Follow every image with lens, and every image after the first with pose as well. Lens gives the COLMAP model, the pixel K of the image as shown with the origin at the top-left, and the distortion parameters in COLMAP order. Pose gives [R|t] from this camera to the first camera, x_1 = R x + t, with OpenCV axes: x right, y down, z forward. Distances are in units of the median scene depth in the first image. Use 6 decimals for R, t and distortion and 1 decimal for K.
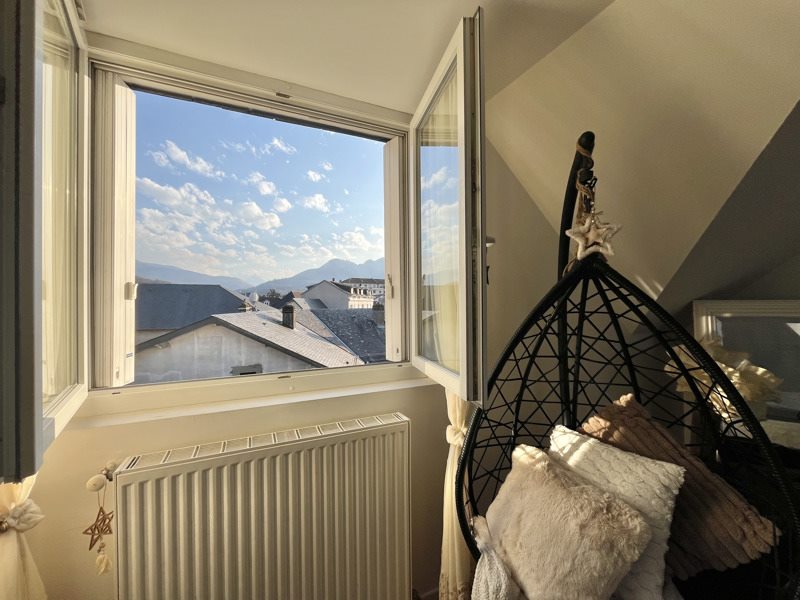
lens RADIAL K [[321.2, 0, 397.0], [0, 321.2, 301.3], [0, 0, 1]] dist [-0.005507, 0.000654]
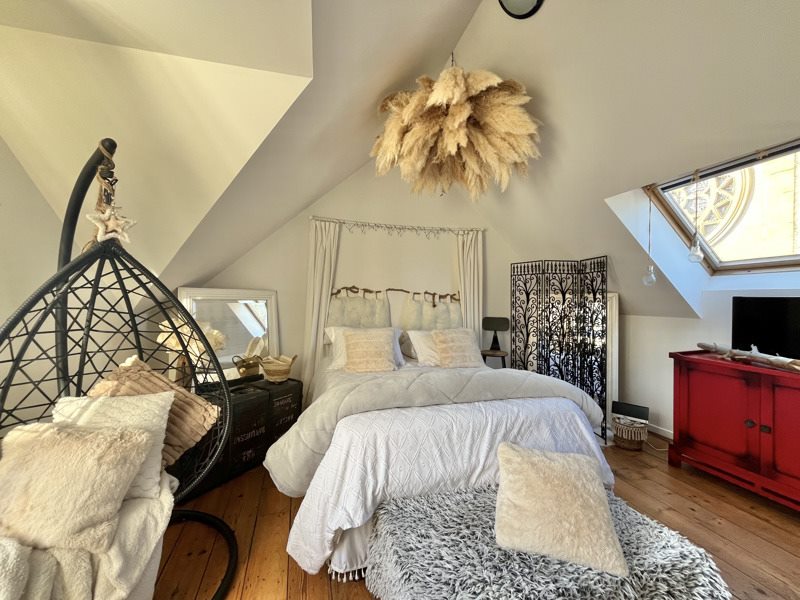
lens RADIAL K [[321.2, 0, 397.6], [0, 321.2, 297.5], [0, 0, 1]] dist [-0.005507, 0.000654]
pose [[0.212226, 0.011094, 0.977158, -0.315852], [-0.022251, 0.999731, -0.006518, 0.053670], [-0.976967, -0.020360, 0.212415, -0.302559]]
